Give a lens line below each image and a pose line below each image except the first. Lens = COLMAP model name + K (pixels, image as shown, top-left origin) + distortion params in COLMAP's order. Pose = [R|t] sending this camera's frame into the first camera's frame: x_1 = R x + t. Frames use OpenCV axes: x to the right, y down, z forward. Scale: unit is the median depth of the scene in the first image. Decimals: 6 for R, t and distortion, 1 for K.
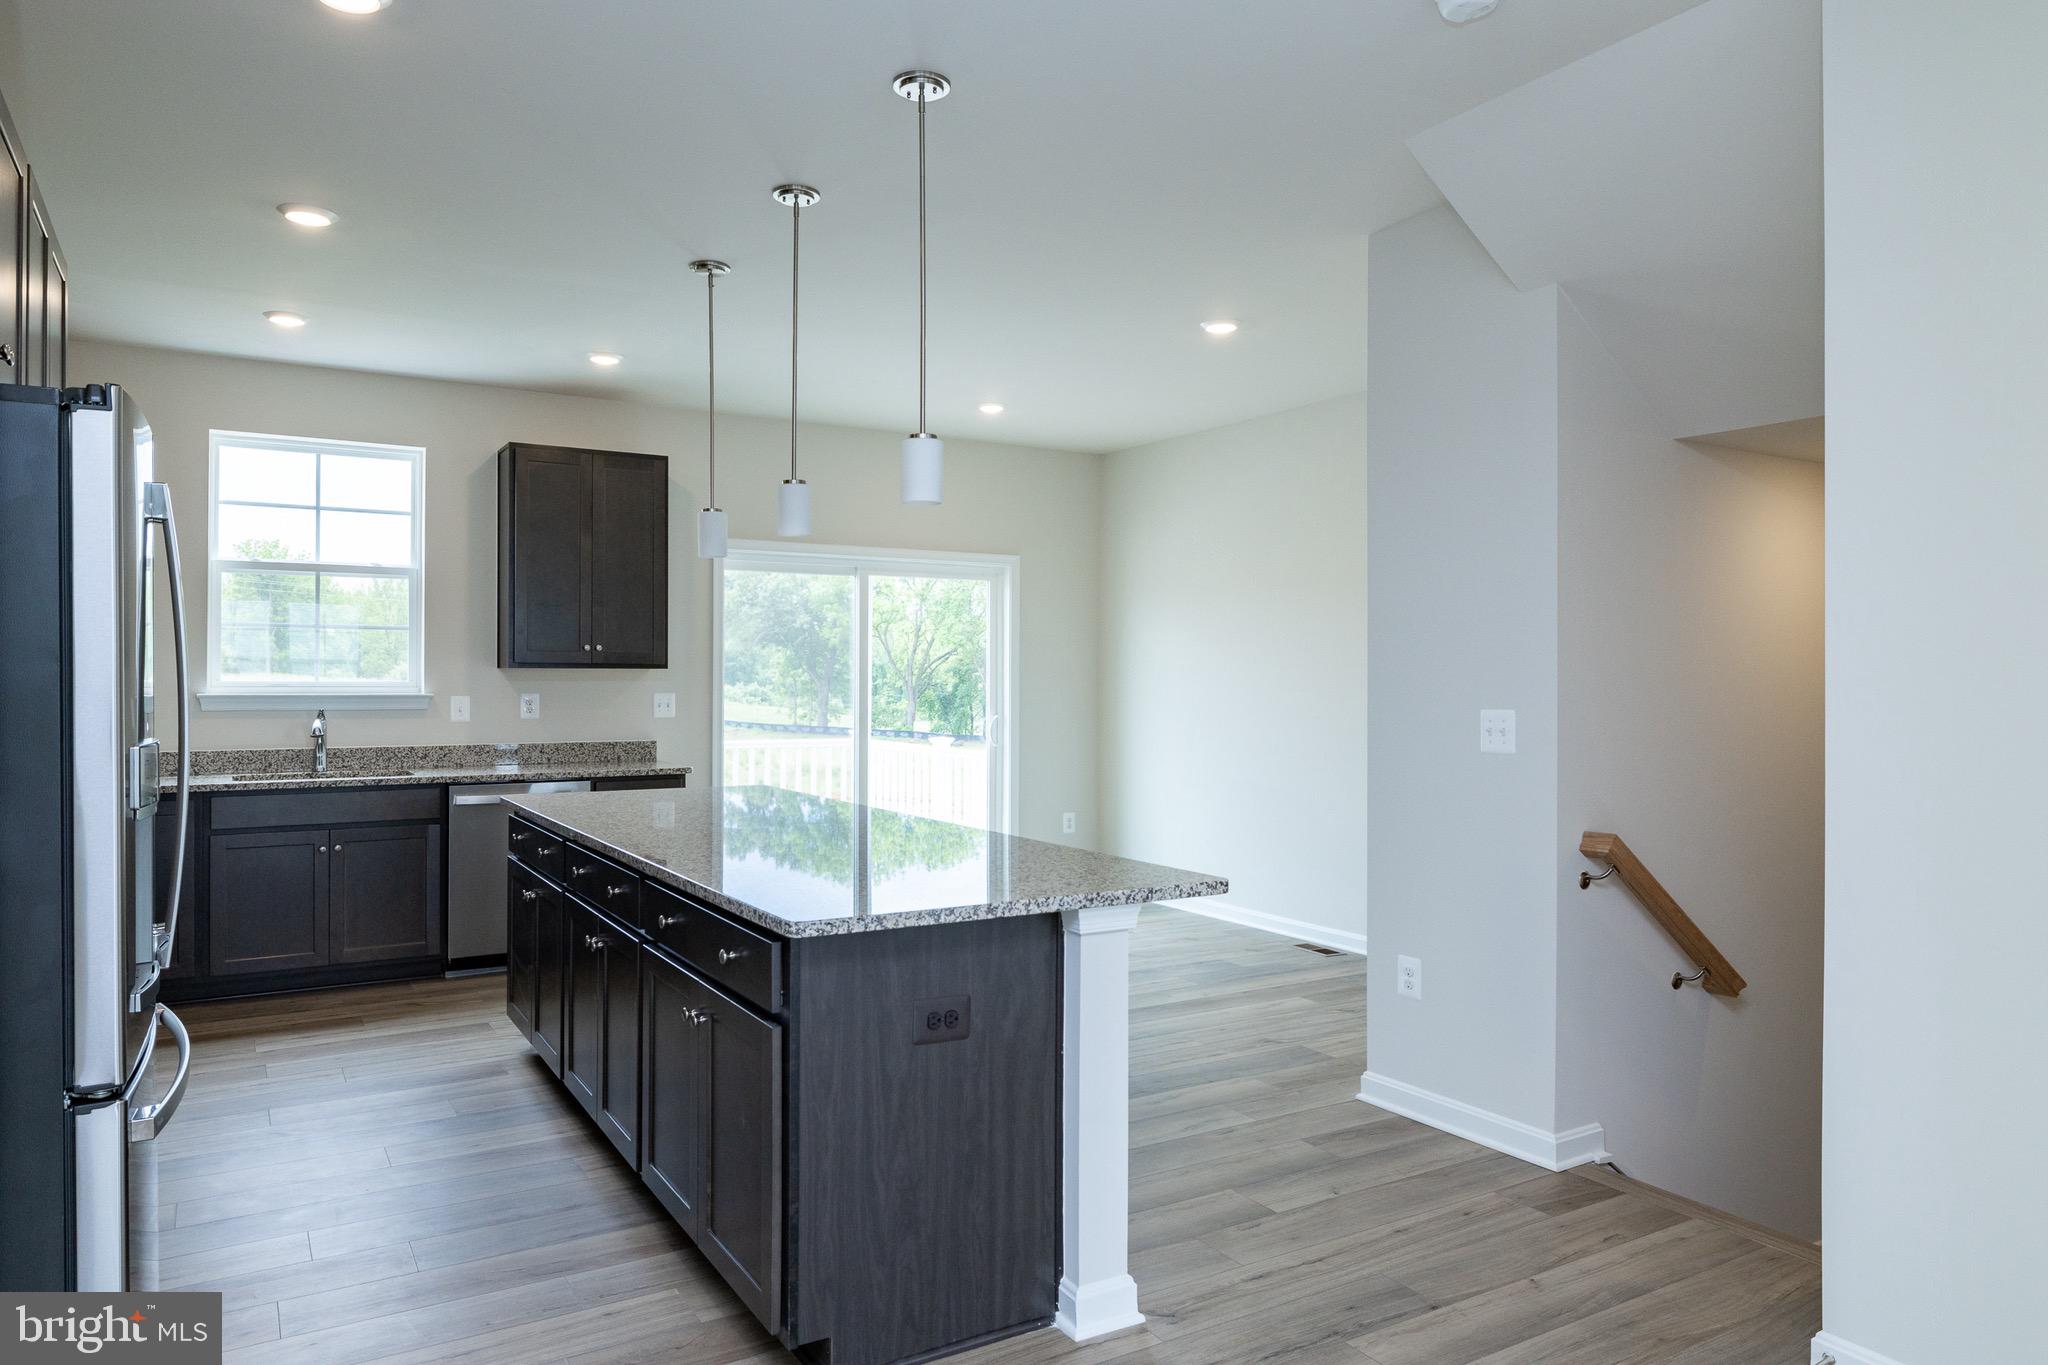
lens RADIAL K [[1370.5, 0, 1025.3], [0, 1370.5, 633.2], [0, 0, 1]] dist [0.011687, 0.006779]
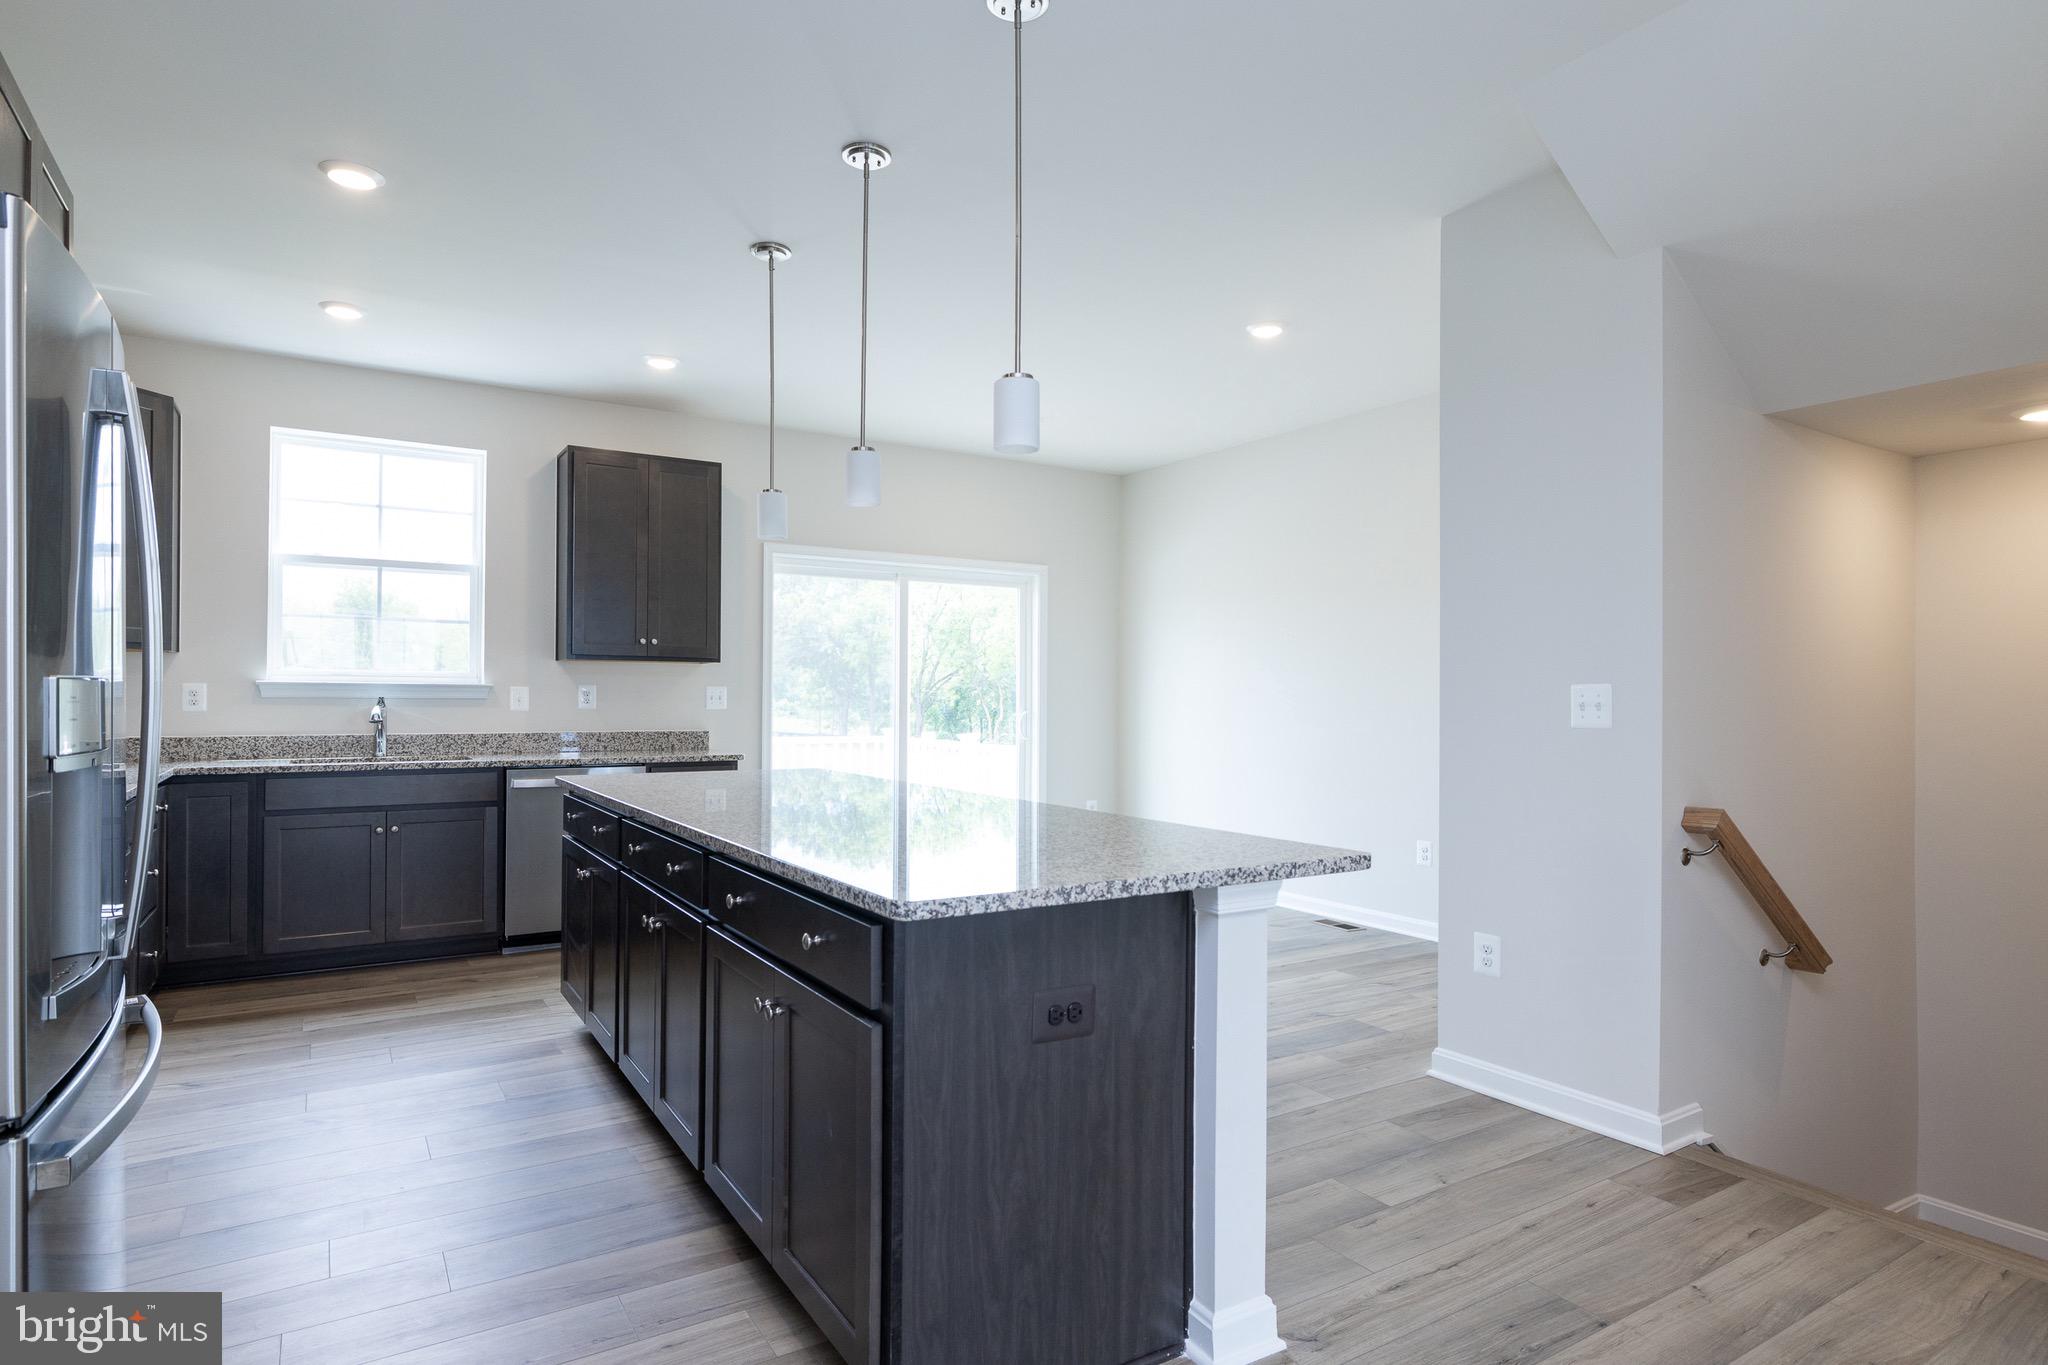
lens RADIAL K [[1139.8, 0, 1081.6], [0, 1139.8, 678.2], [0, 0, 1]] dist [-0.003296, 0.014455]
pose [[0.998176, 0.009214, 0.059667, -0.058784], [-0.010148, 0.999831, 0.015358, 0.036720], [-0.059515, -0.015936, 0.998100, 0.177414]]
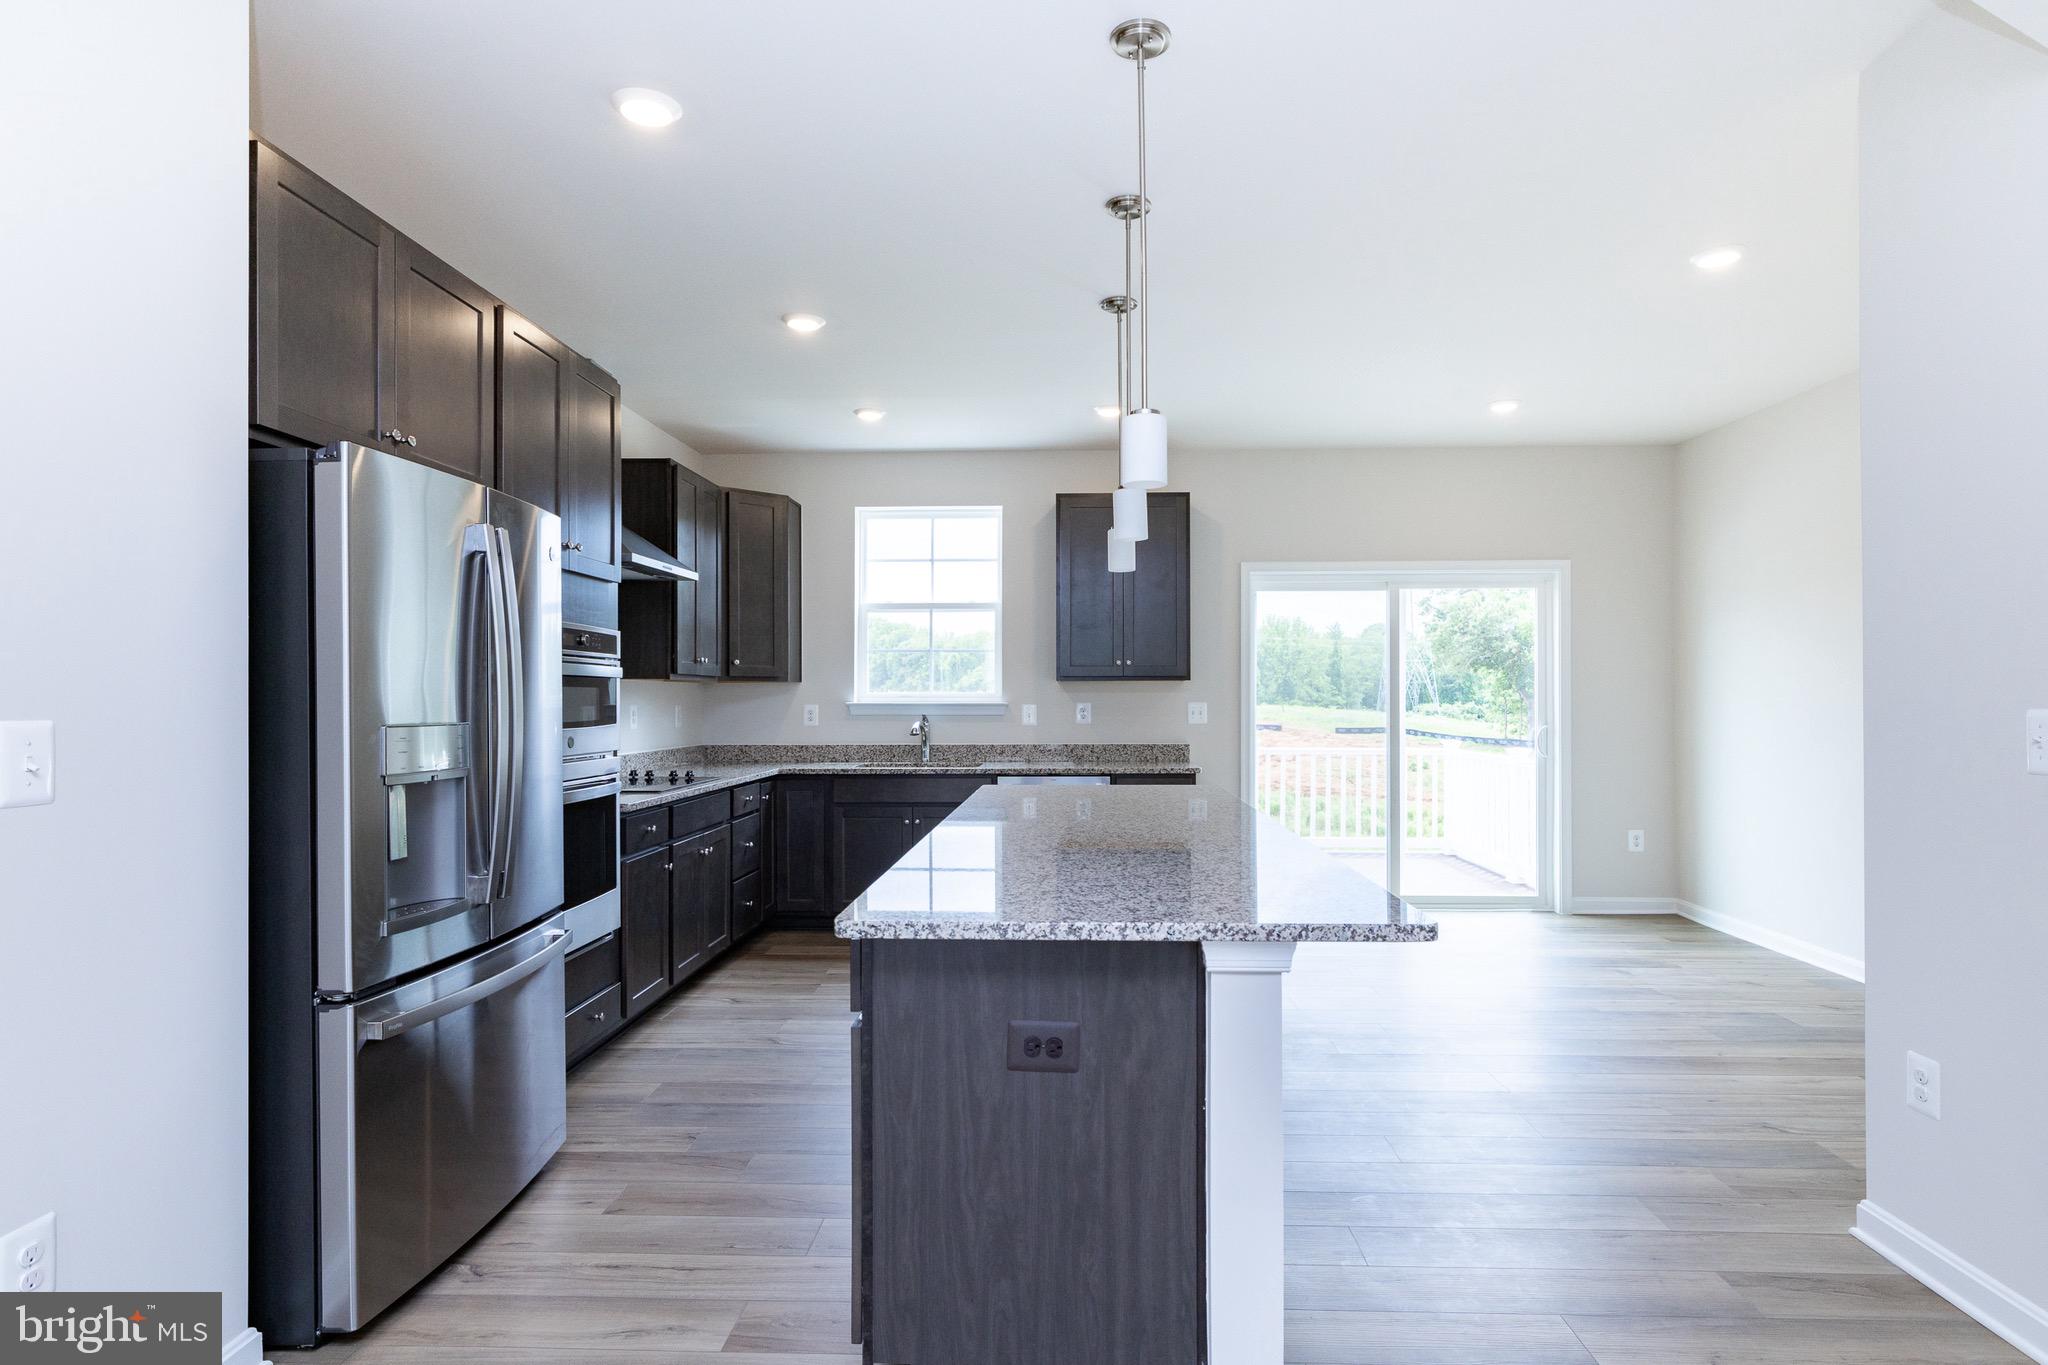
lens RADIAL K [[1139.8, 0, 1010.1], [0, 1139.8, 673.5], [0, 0, 1]] dist [-0.003296, 0.014455]
pose [[0.837488, -0.013120, -0.546298, 0.203874], [0.019244, 0.999800, 0.005490, 0.021744], [0.546116, -0.015111, 0.837573, 0.231119]]
